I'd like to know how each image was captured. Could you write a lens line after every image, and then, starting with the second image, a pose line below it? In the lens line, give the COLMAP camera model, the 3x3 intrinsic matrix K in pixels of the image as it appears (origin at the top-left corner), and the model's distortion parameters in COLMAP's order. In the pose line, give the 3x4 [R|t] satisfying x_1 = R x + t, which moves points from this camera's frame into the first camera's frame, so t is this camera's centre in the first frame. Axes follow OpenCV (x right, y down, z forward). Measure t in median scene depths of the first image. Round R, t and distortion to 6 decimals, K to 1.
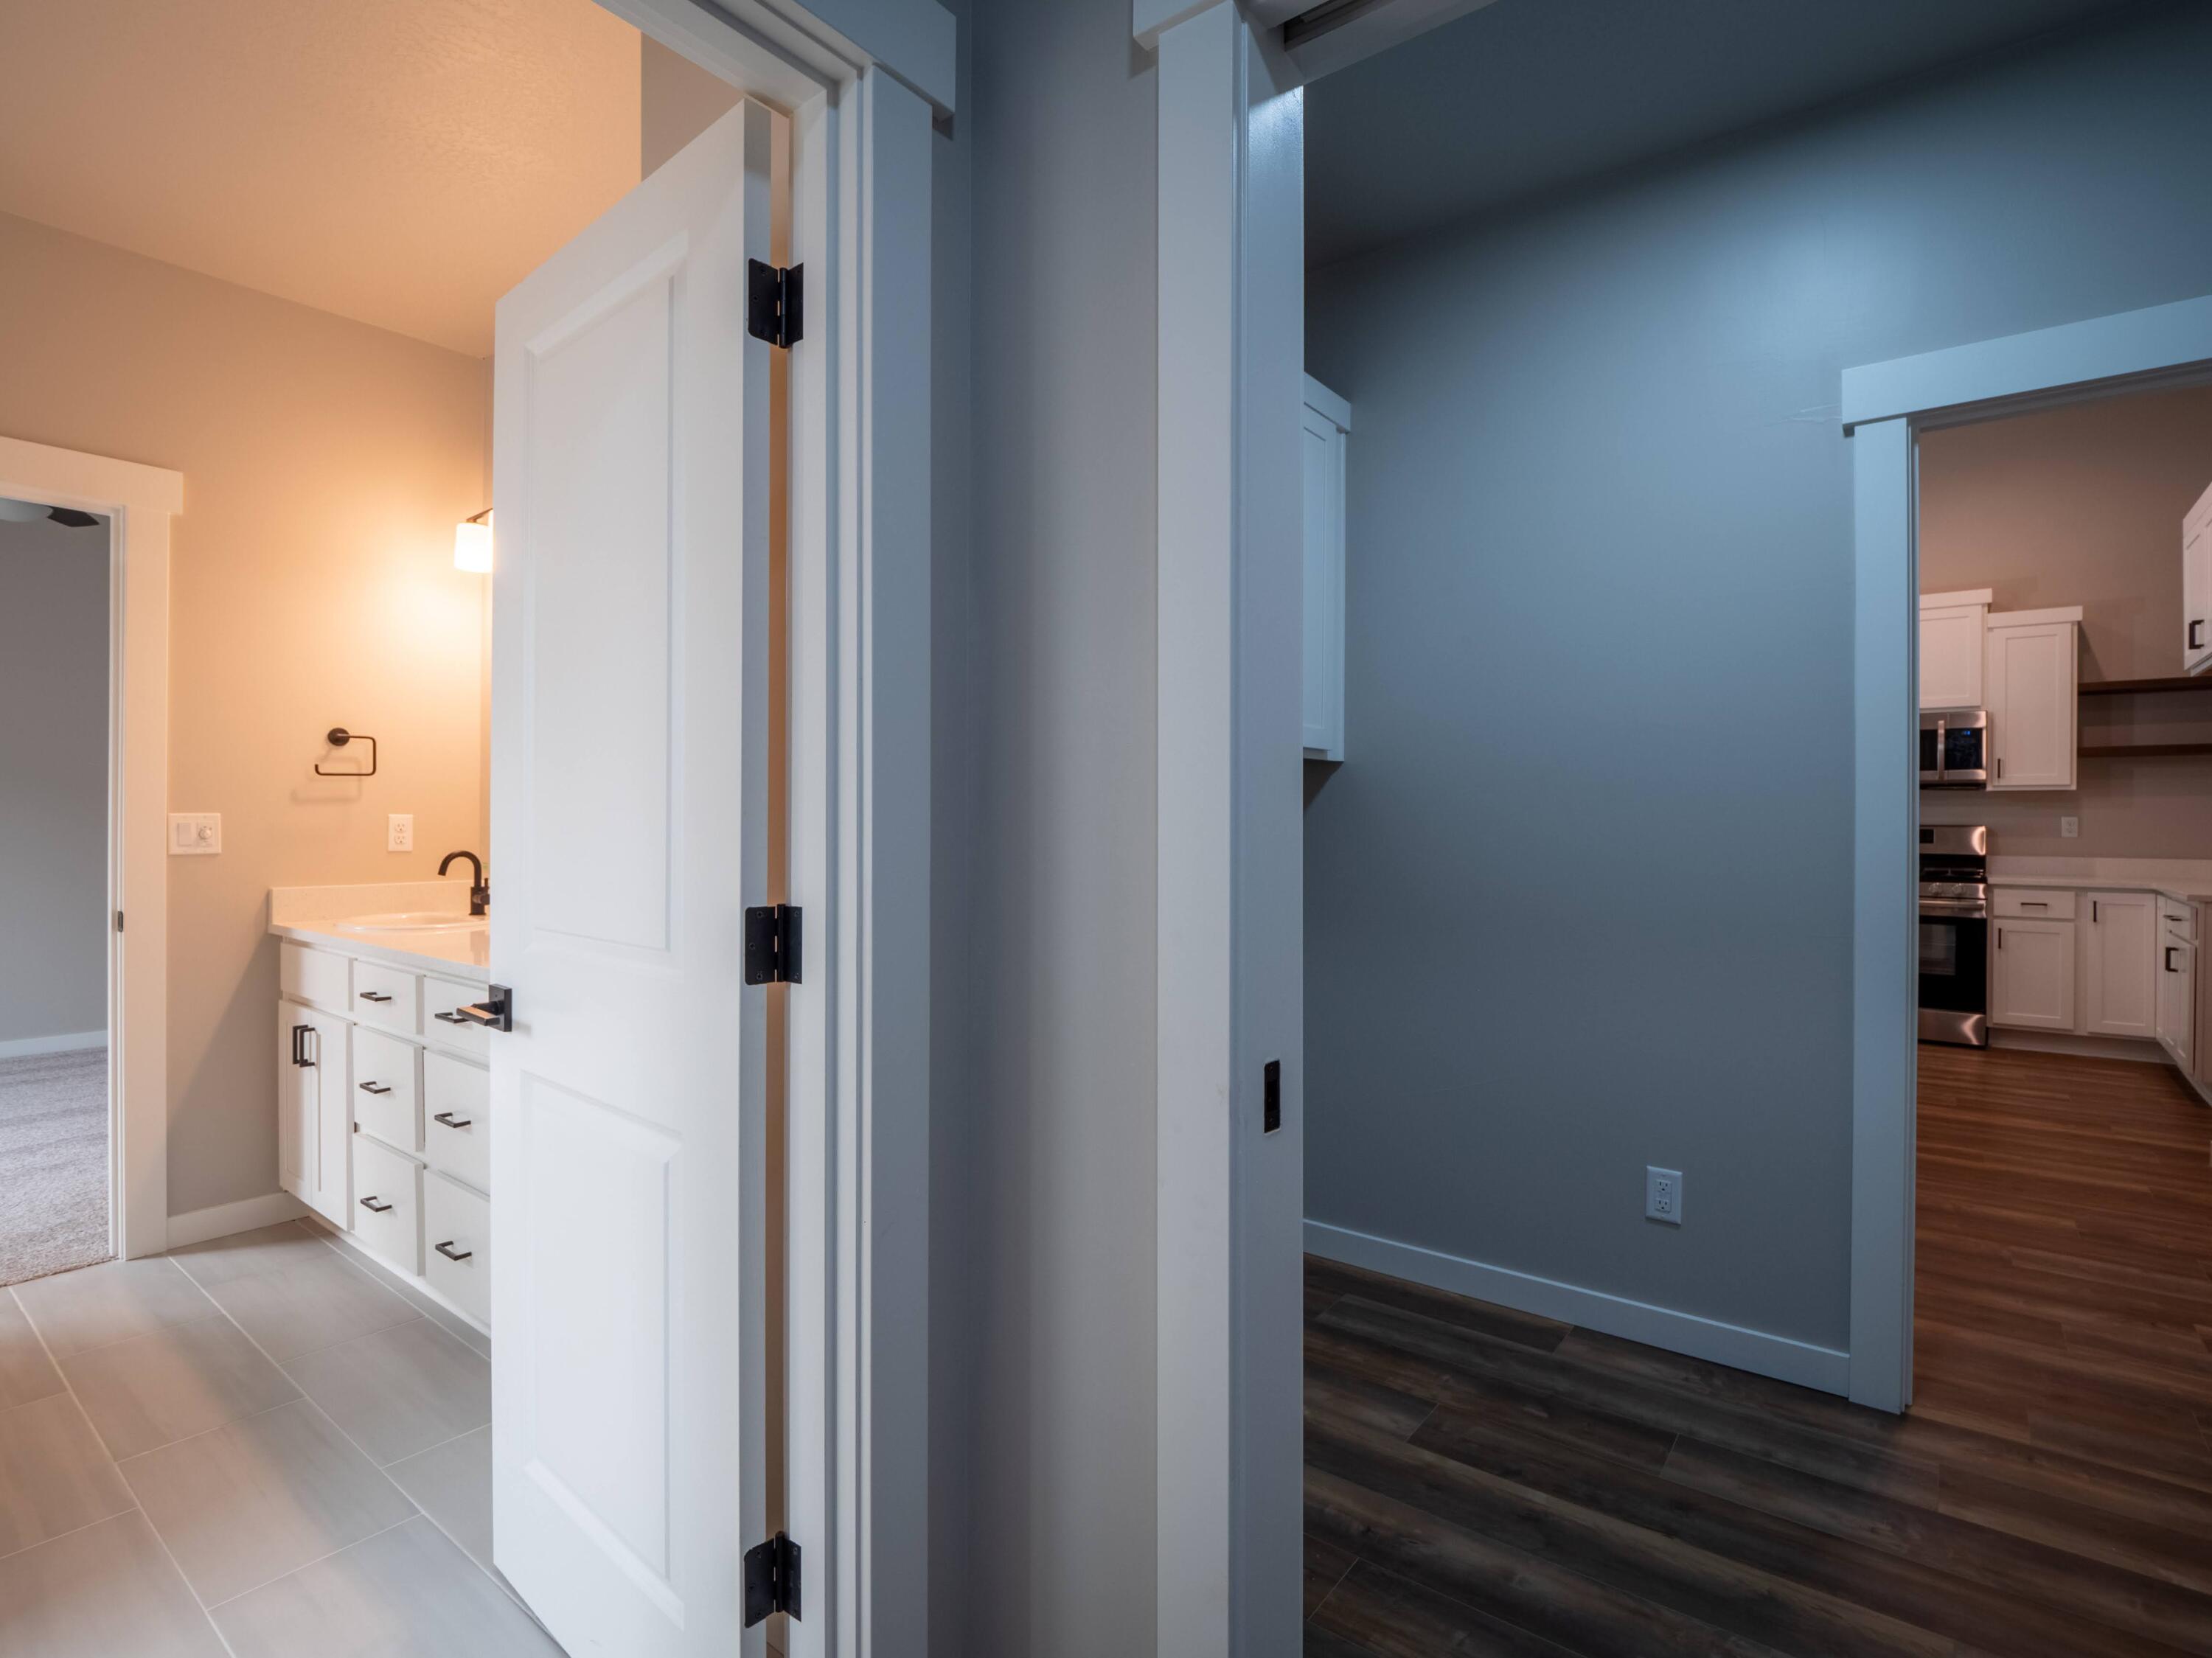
lens RADIAL K [[1084.7, 0, 1117.3], [0, 1084.7, 822.6], [0, 0, 1]] dist [-0.007712, -0.002550]
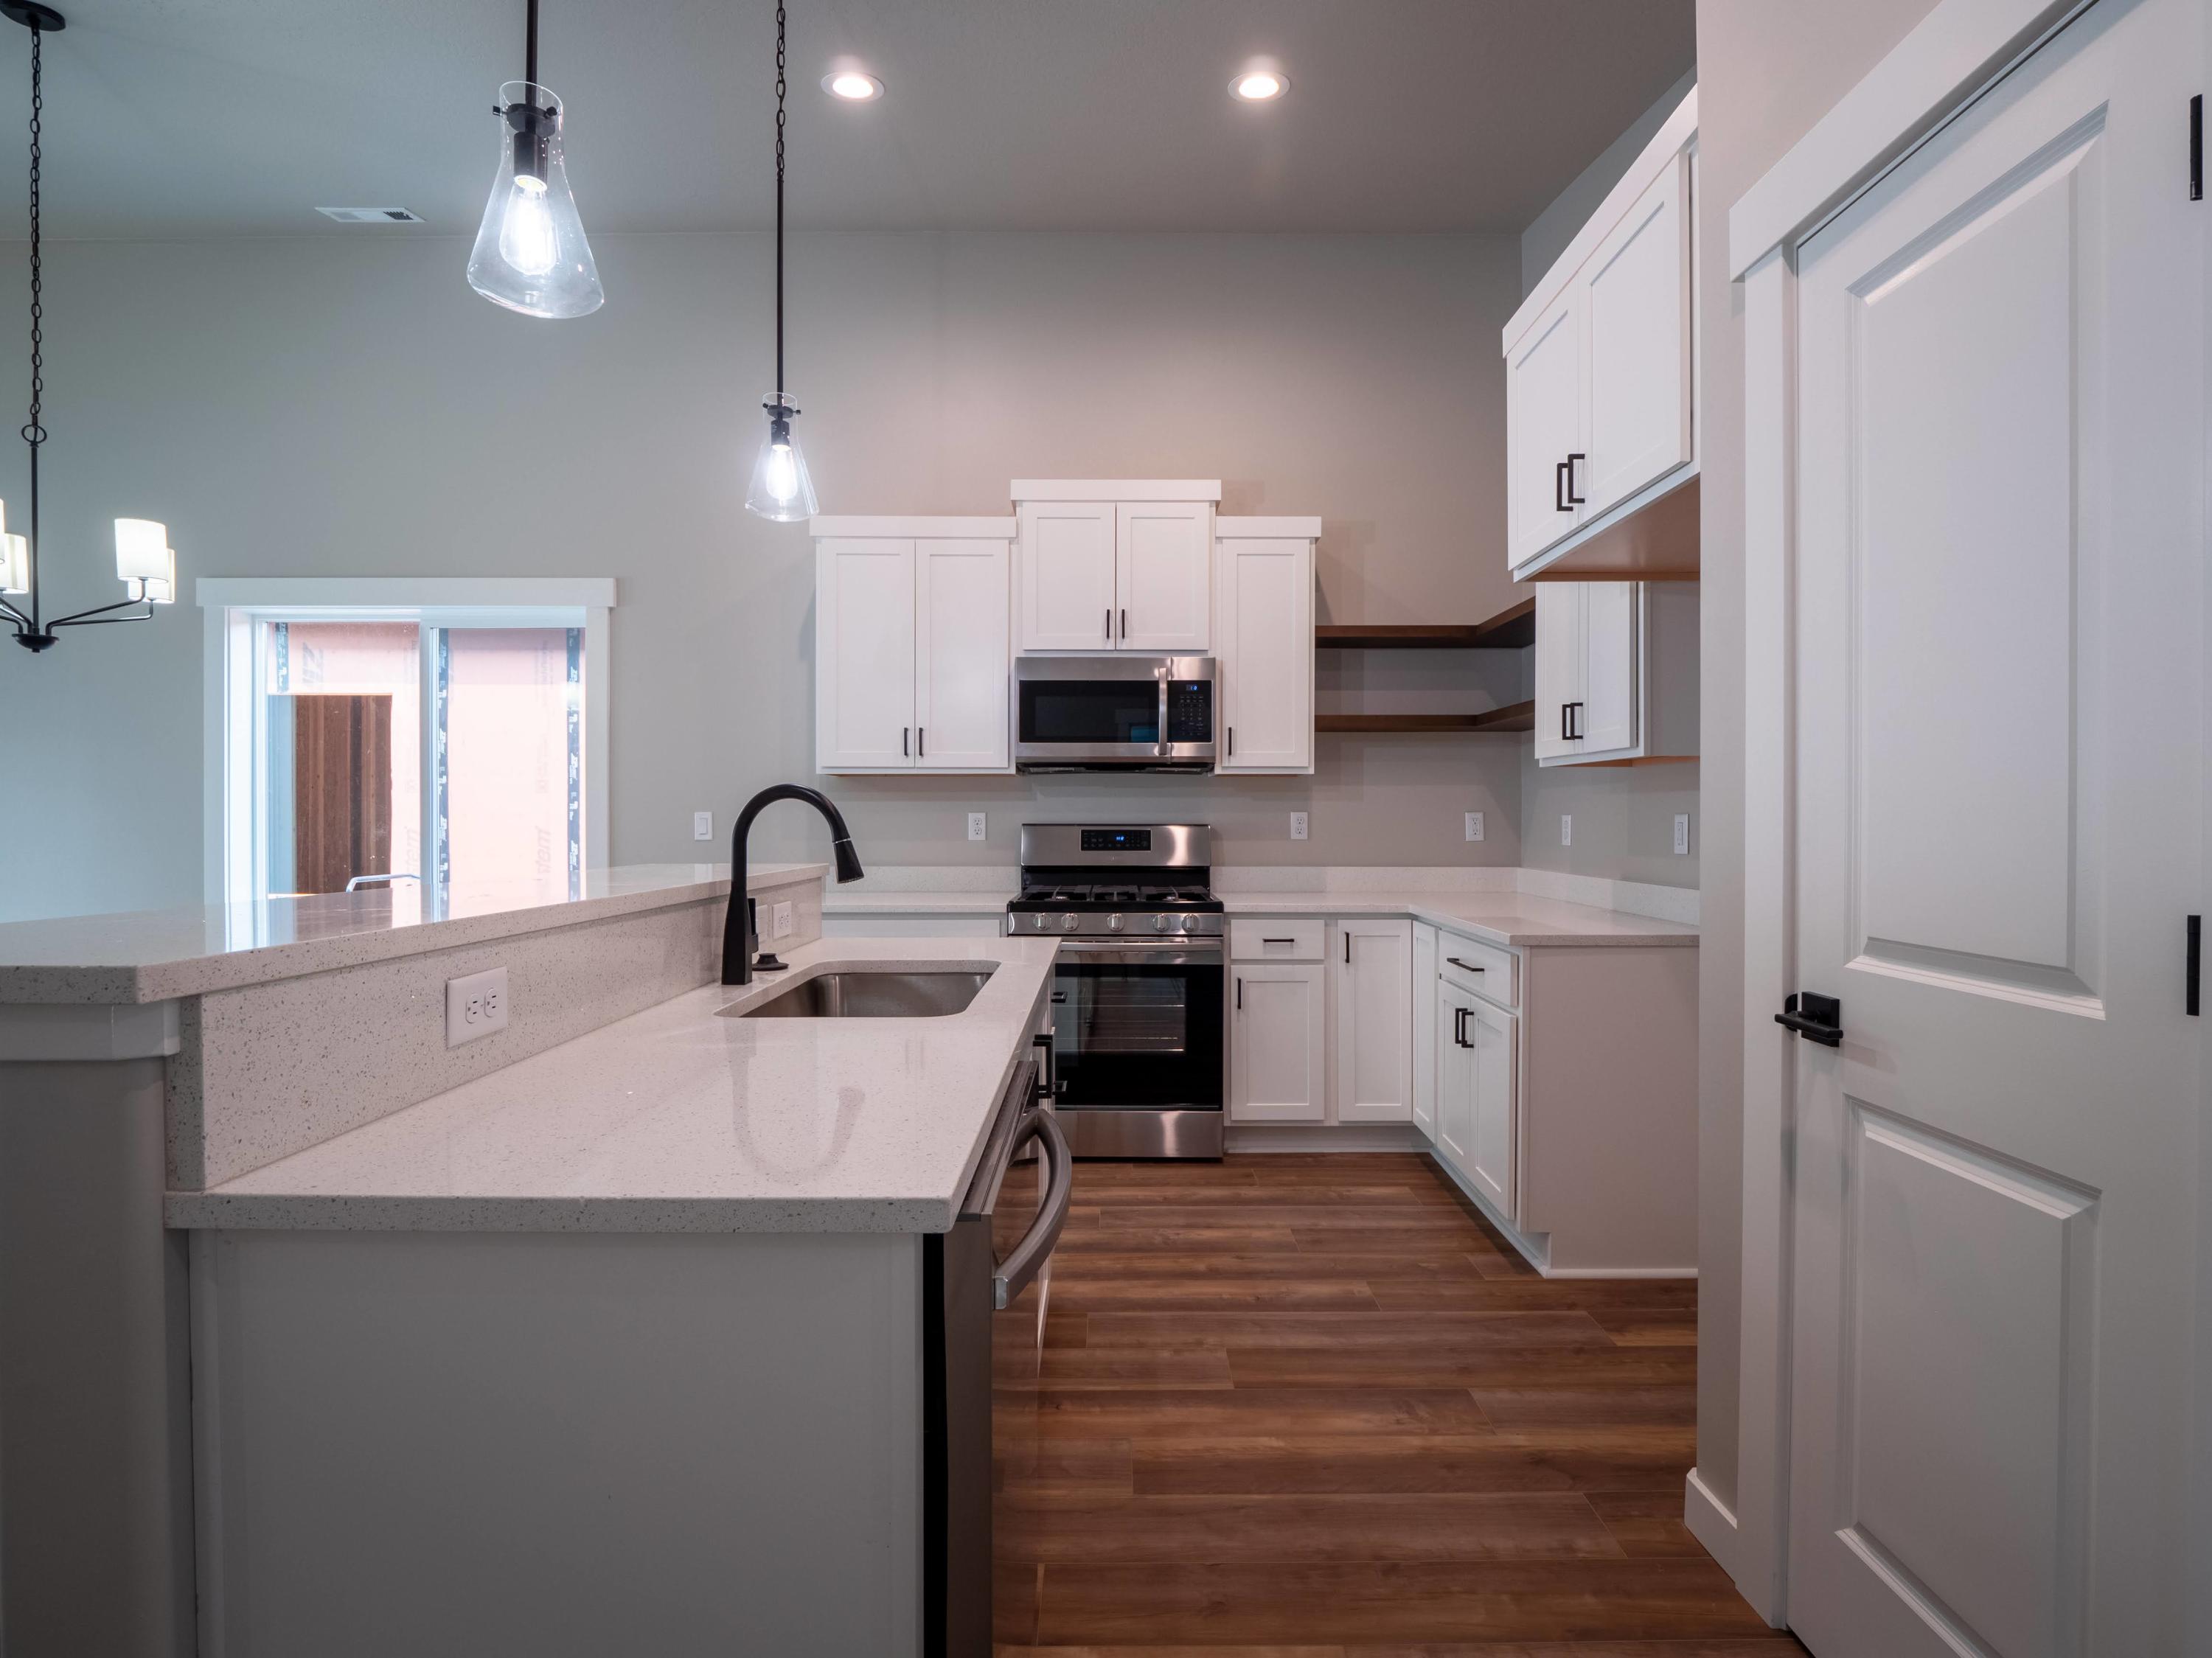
lens RADIAL K [[1084.7, 0, 1101.5], [0, 1084.7, 829.5], [0, 0, 1]] dist [-0.007712, -0.002550]
pose [[0.798824, -0.009157, 0.601495, 0.345647], [0.005422, 0.999953, 0.008023, 0.000036], [-0.601540, -0.003148, 0.798837, 0.511847]]
